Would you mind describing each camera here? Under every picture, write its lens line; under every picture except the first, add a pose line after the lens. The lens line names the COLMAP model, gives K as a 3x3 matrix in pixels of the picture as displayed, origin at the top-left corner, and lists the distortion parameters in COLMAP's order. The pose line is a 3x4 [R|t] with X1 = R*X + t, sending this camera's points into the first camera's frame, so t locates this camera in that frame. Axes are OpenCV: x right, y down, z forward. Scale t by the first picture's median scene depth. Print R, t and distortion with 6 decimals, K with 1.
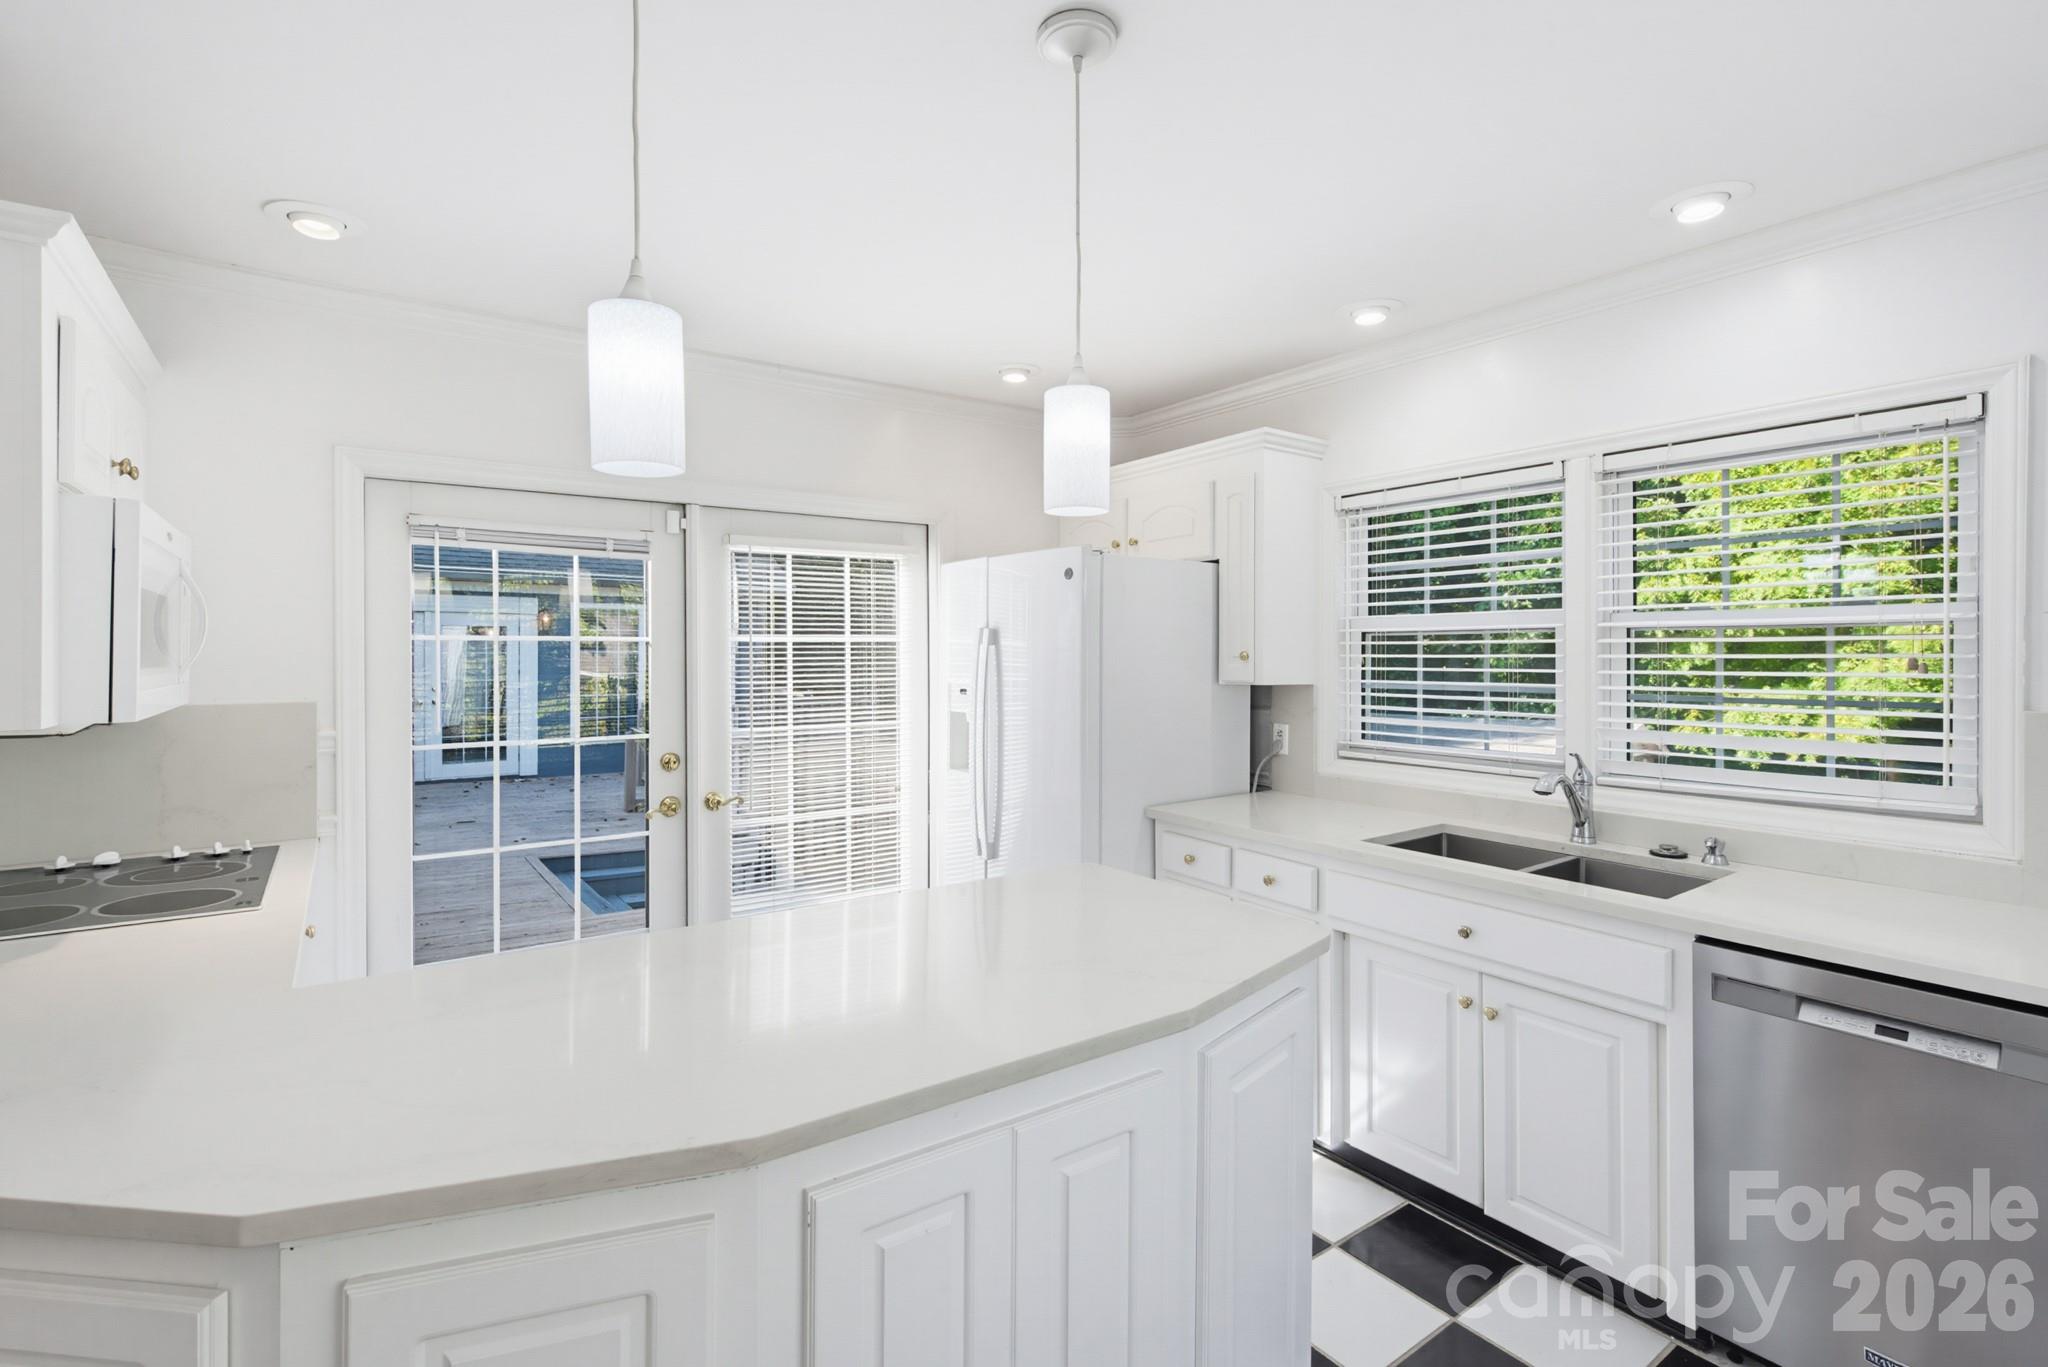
lens RADIAL K [[937.2, 0, 1032.3], [0, 937.2, 660.8], [0, 0, 1]] dist [0.004935, -0.003325]
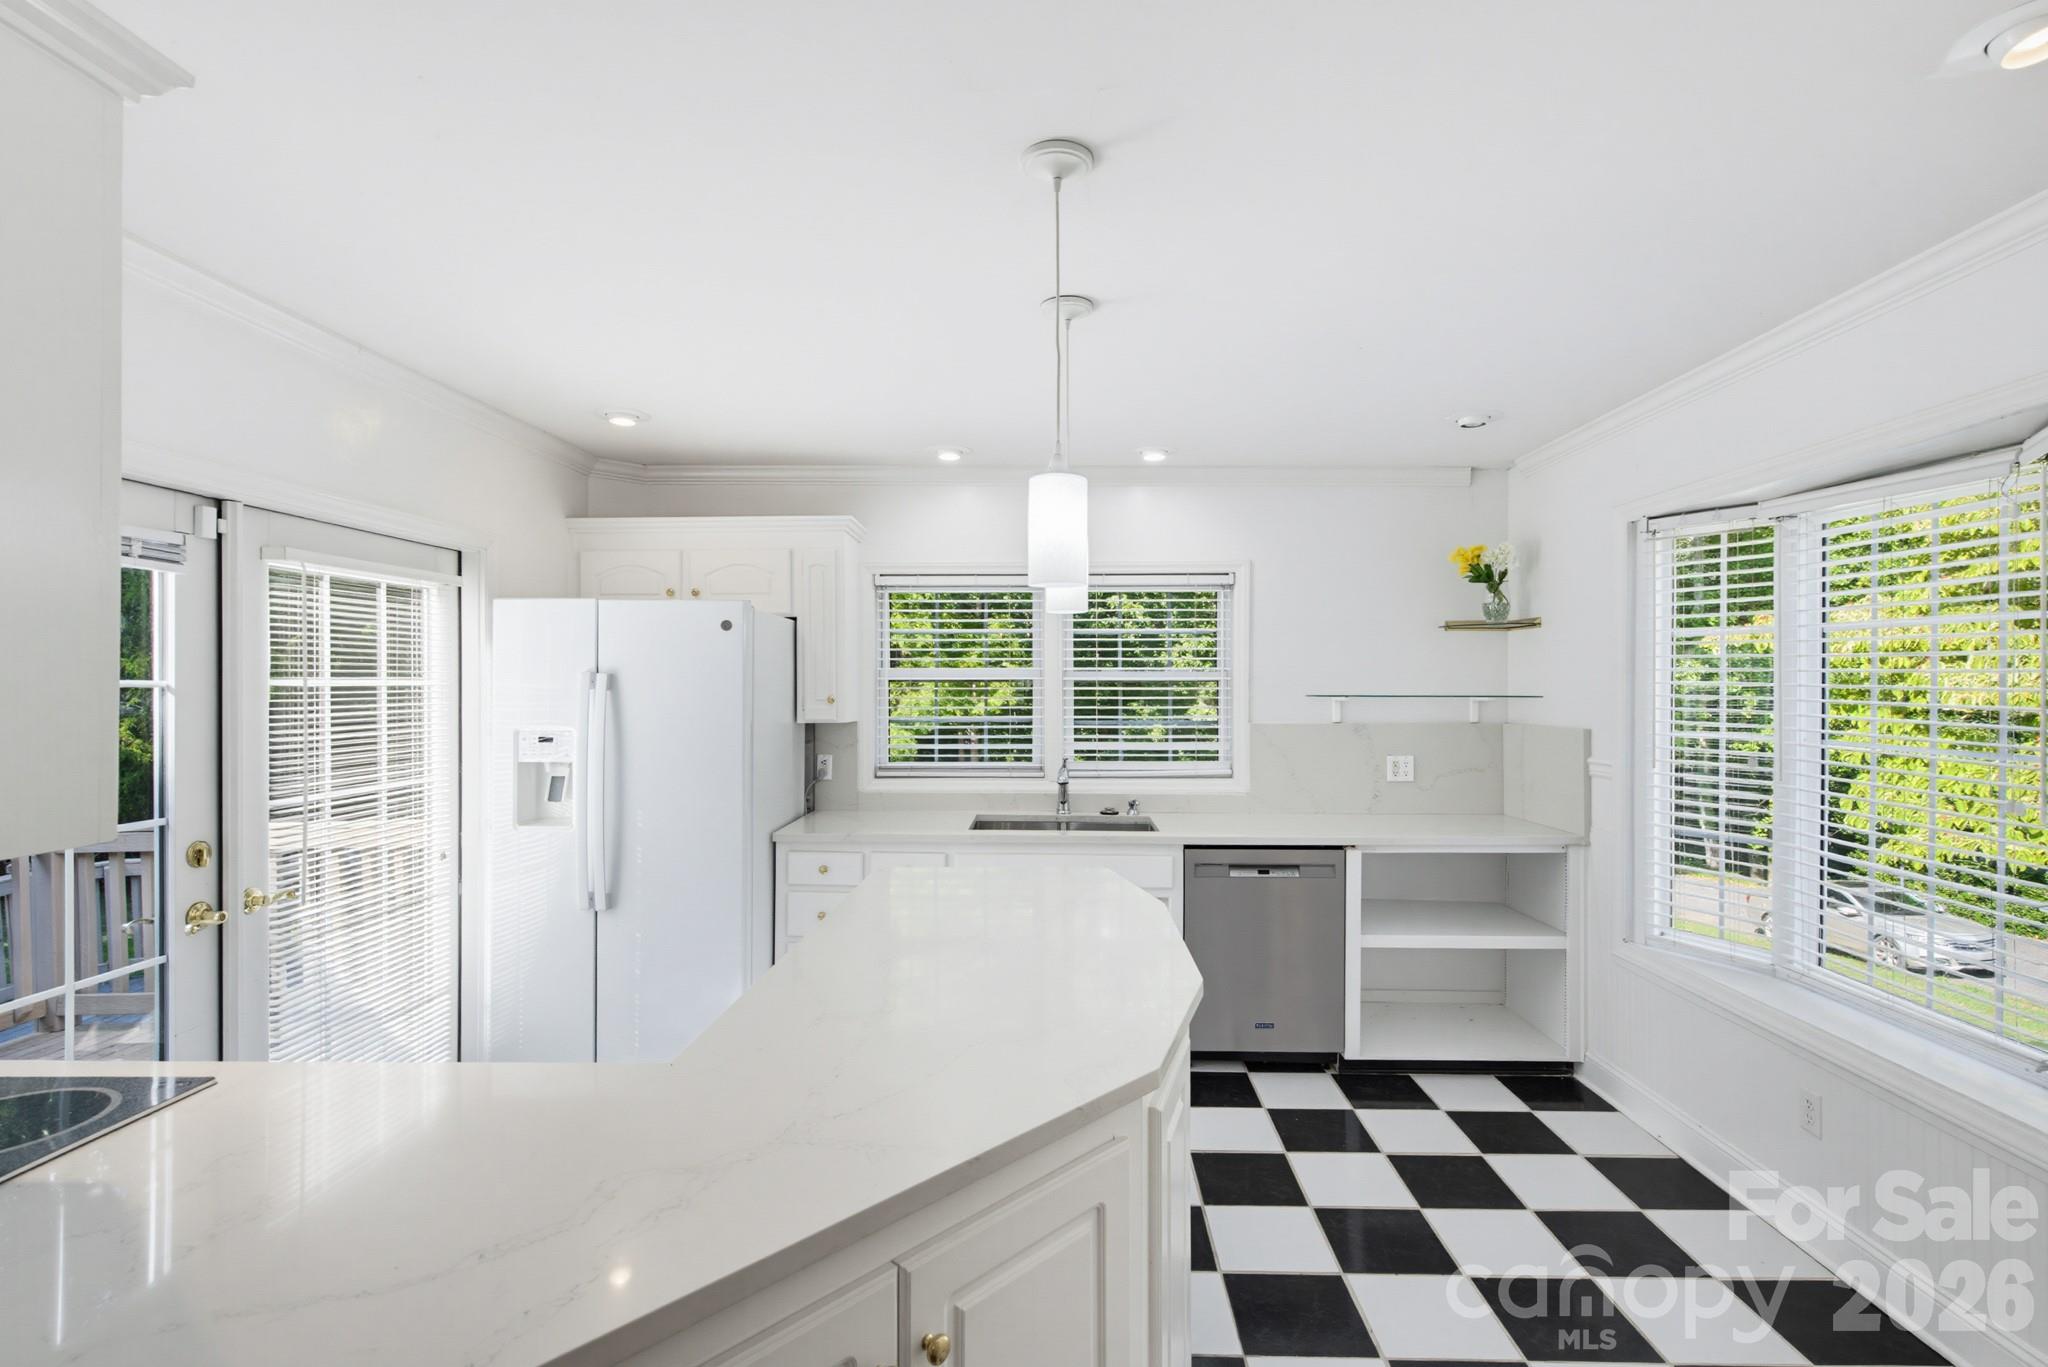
lens RADIAL K [[937.2, 0, 1041.4], [0, 937.2, 683.3], [0, 0, 1]] dist [0.004935, -0.003325]
pose [[0.603407, 0.003990, 0.797423, -0.569477], [0.006008, 0.999936, -0.009550, -0.012178], [-0.797411, 0.010553, 0.603345, 0.046707]]
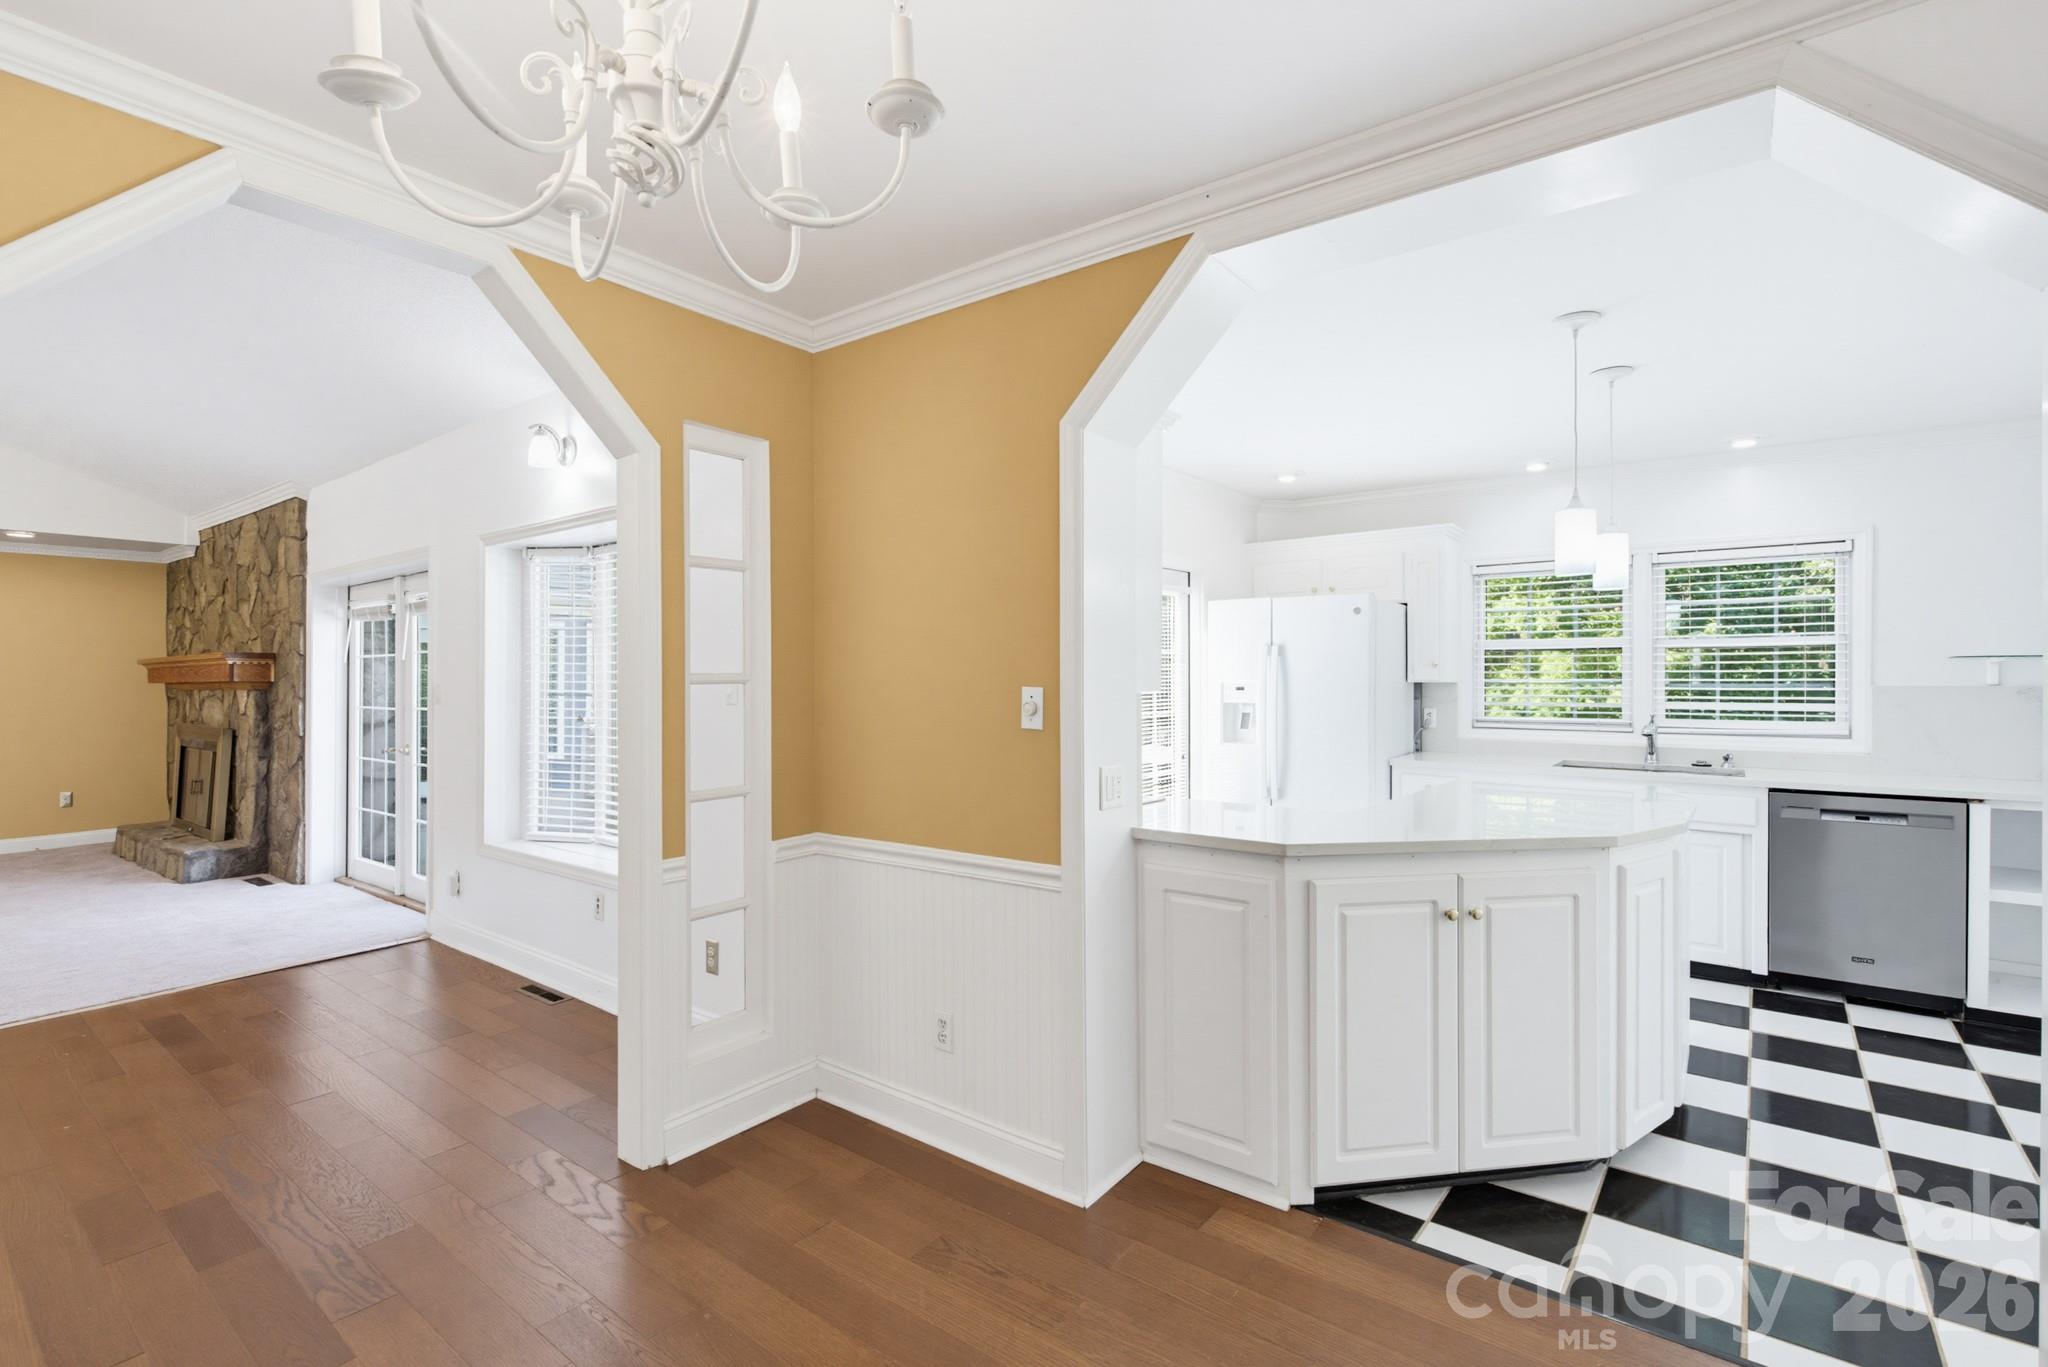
lens RADIAL K [[937.2, 0, 1019.1], [0, 937.2, 680.9], [0, 0, 1]] dist [0.004935, -0.003325]
pose [[0.961337, 0.000639, 0.275374, -0.885168], [0.001160, 0.999979, -0.006373, 0.032880], [-0.275372, 0.006446, 0.961316, -0.342750]]
